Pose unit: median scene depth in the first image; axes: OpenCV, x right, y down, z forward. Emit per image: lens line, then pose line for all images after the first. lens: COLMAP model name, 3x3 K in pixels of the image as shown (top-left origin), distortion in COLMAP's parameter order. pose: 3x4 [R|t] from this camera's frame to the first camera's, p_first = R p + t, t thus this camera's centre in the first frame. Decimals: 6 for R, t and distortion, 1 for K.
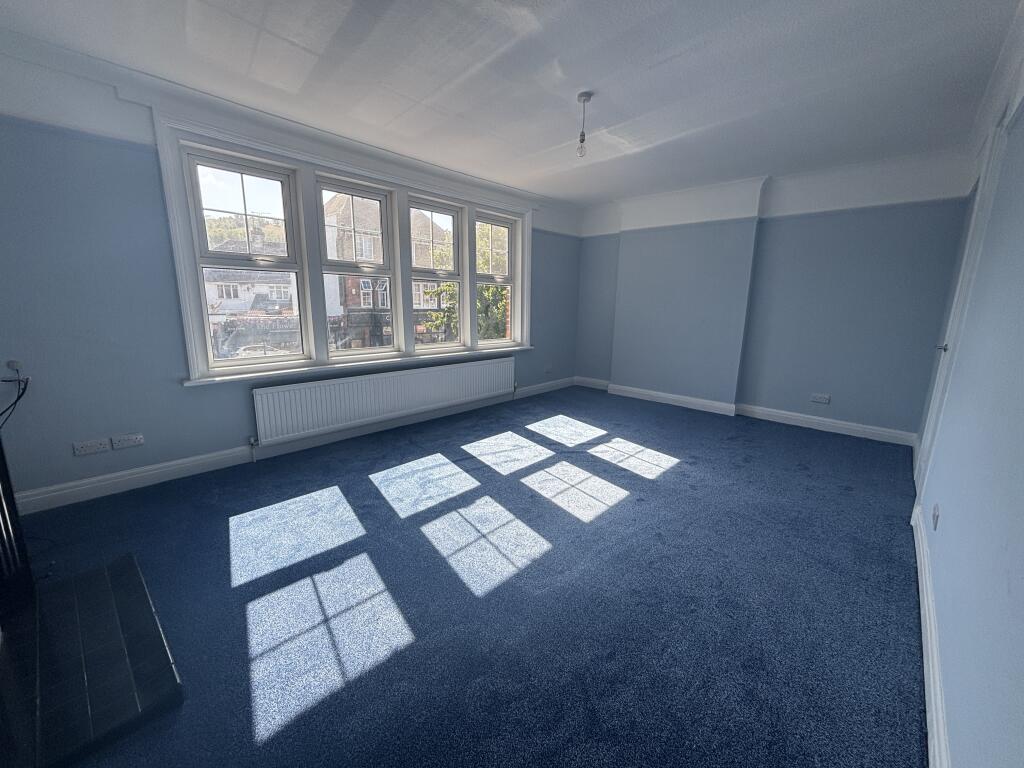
lens RADIAL K [[415.3, 0, 492.4], [0, 415.3, 401.0], [0, 0, 1]] dist [-0.000853, -0.000110]
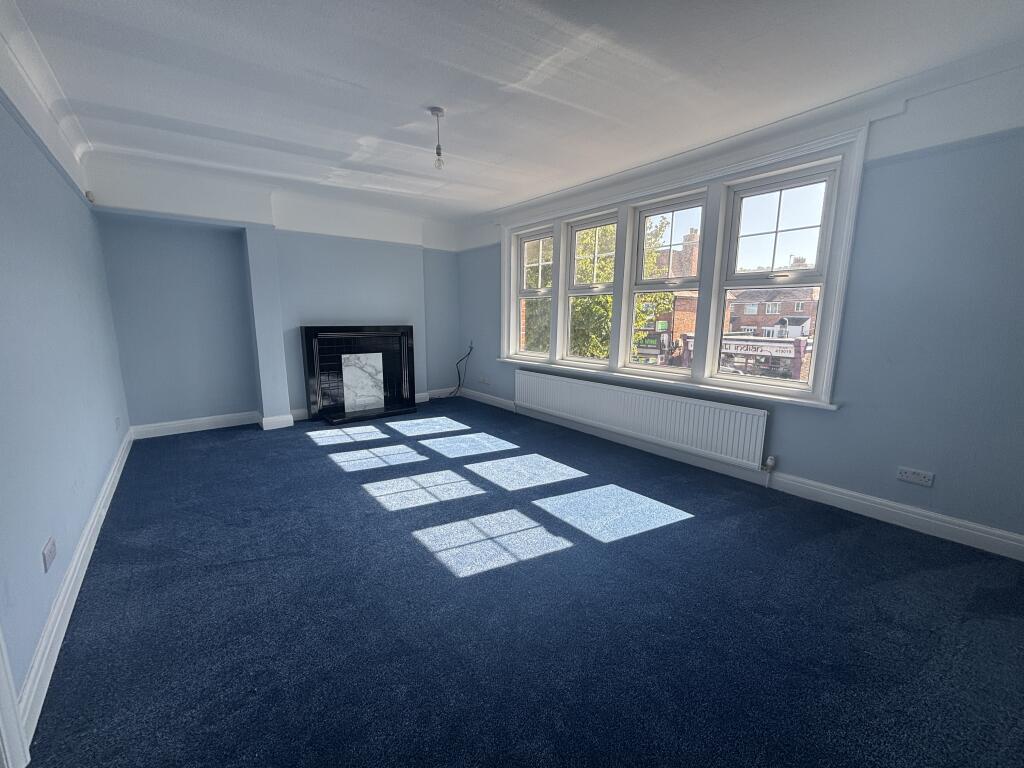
lens RADIAL K [[412.8, 0, 513.0], [0, 412.8, 382.1], [0, 0, 1]] dist [0.002329, -0.000098]
pose [[-0.128175, 0.132662, -0.982839, 0.926854], [-0.251169, 0.954363, 0.161574, -0.211600], [0.959419, 0.267568, -0.089005, 1.025669]]
